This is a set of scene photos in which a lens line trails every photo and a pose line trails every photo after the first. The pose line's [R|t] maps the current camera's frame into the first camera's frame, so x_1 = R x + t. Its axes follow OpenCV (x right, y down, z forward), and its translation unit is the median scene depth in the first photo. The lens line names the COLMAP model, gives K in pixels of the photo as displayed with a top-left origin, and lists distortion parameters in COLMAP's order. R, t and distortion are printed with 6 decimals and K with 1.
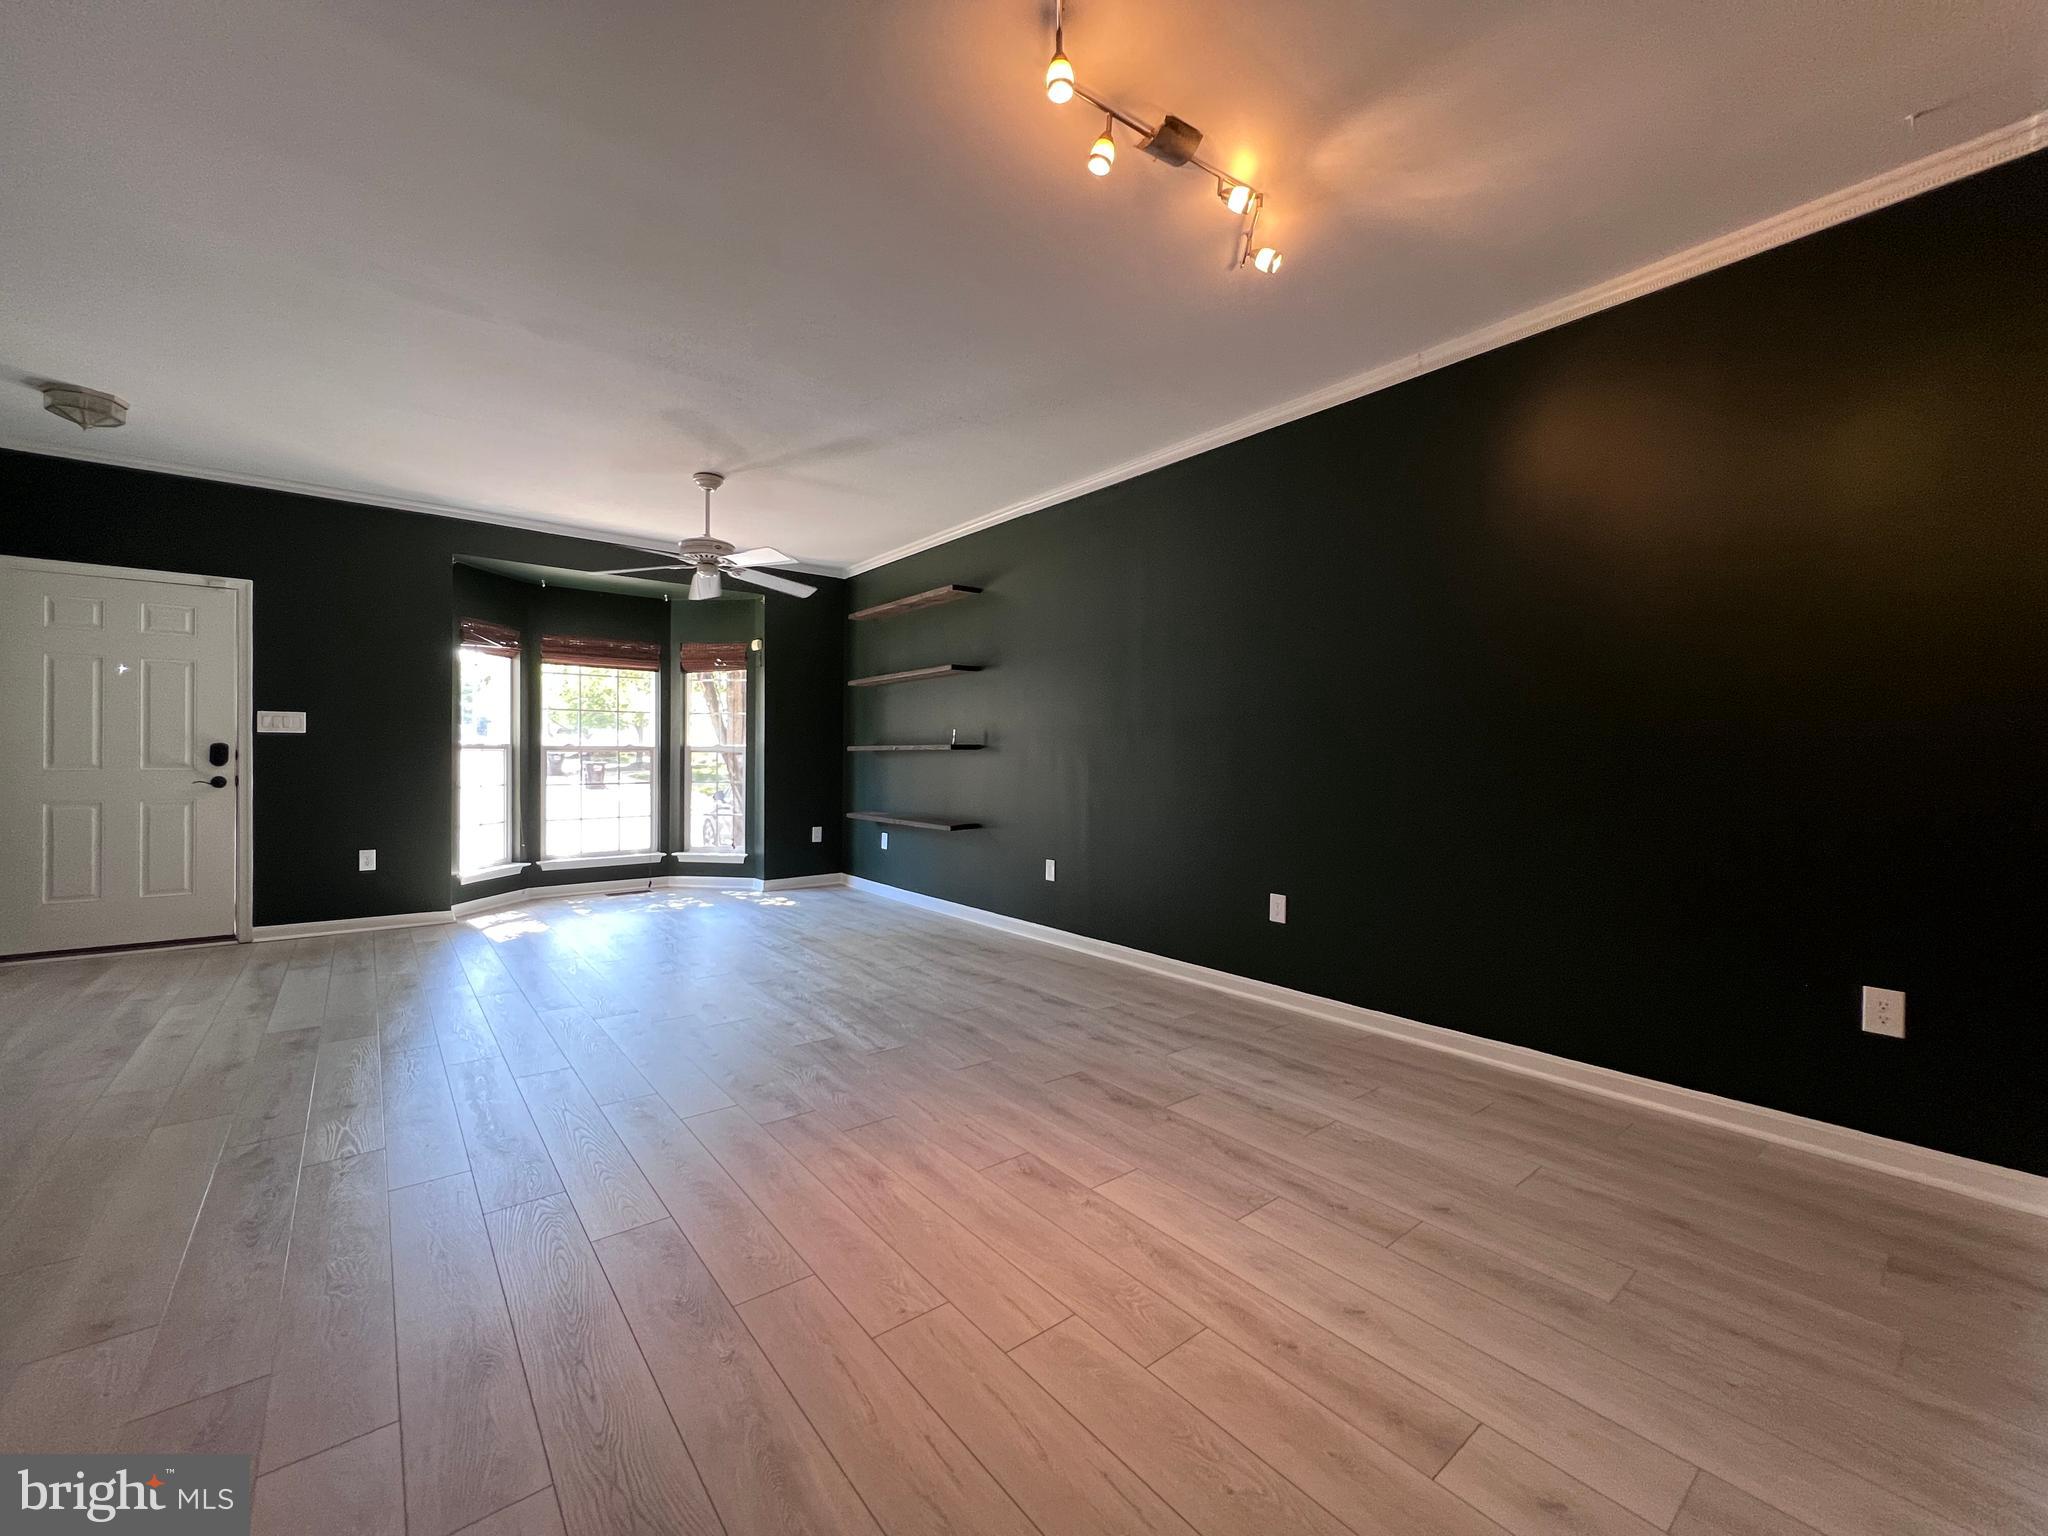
lens RADIAL K [[823.6, 0, 1021.5], [0, 823.6, 757.0], [0, 0, 1]] dist [-0.002653, 0.000804]
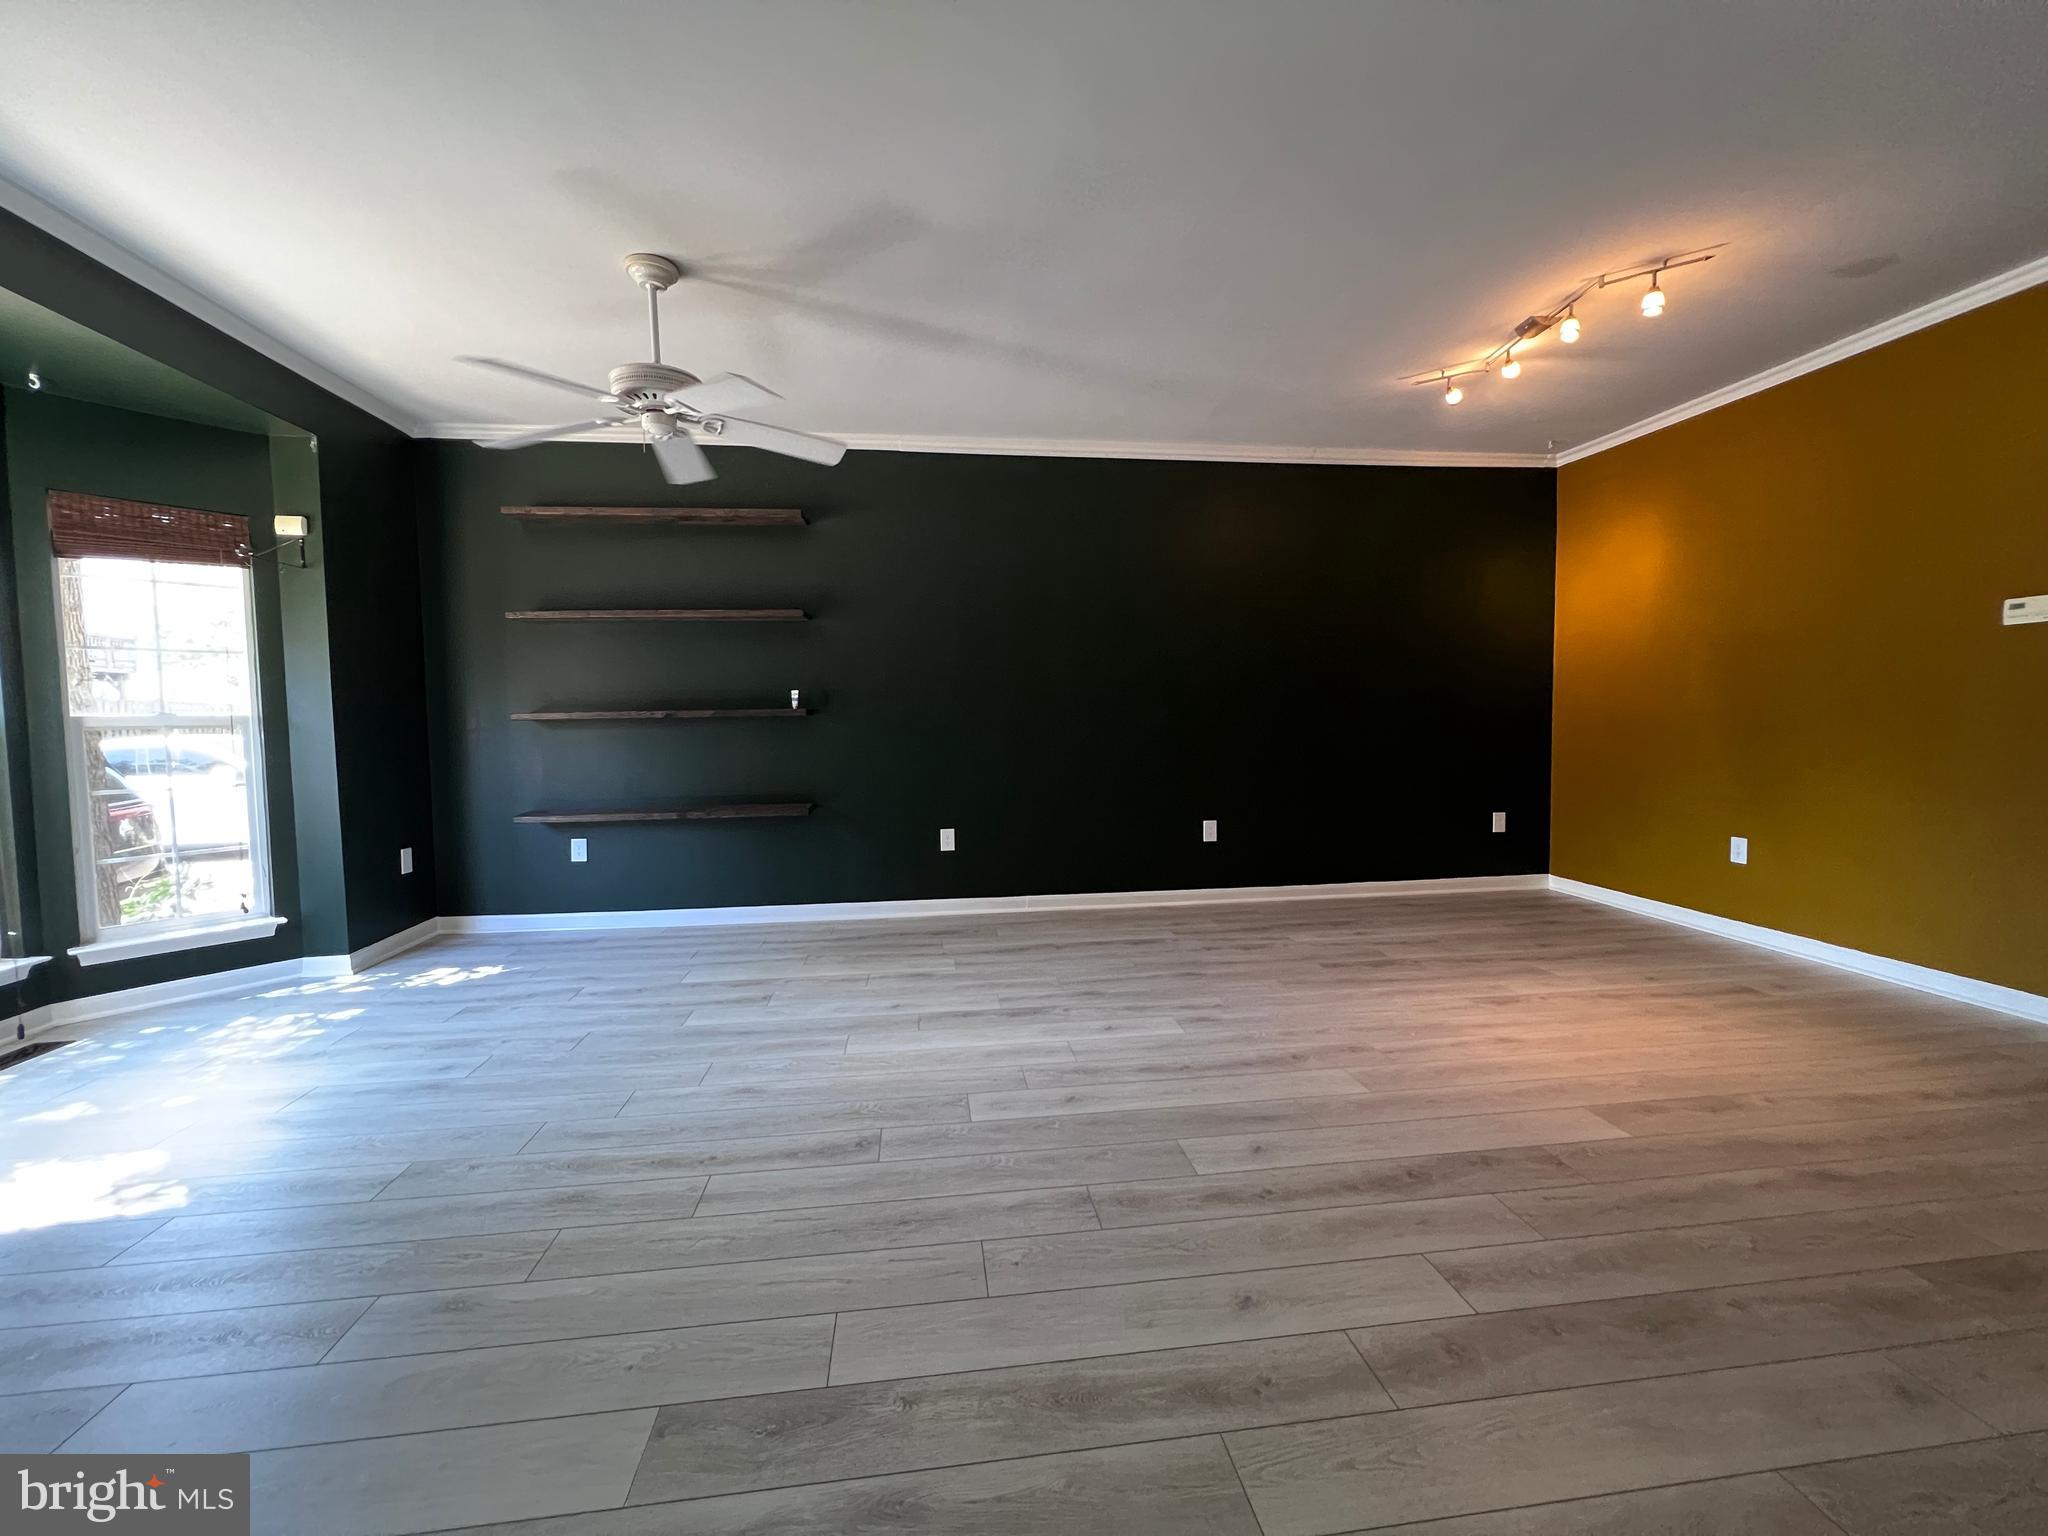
lens RADIAL K [[823.9, 0, 1019.3], [0, 823.9, 758.5], [0, 0, 1]] dist [-0.002756, 0.001163]
pose [[0.523183, -0.058428, 0.850215, -0.799427], [0.016763, 0.998160, 0.058280, -0.012615], [-0.852056, -0.016239, 0.523199, 0.468890]]
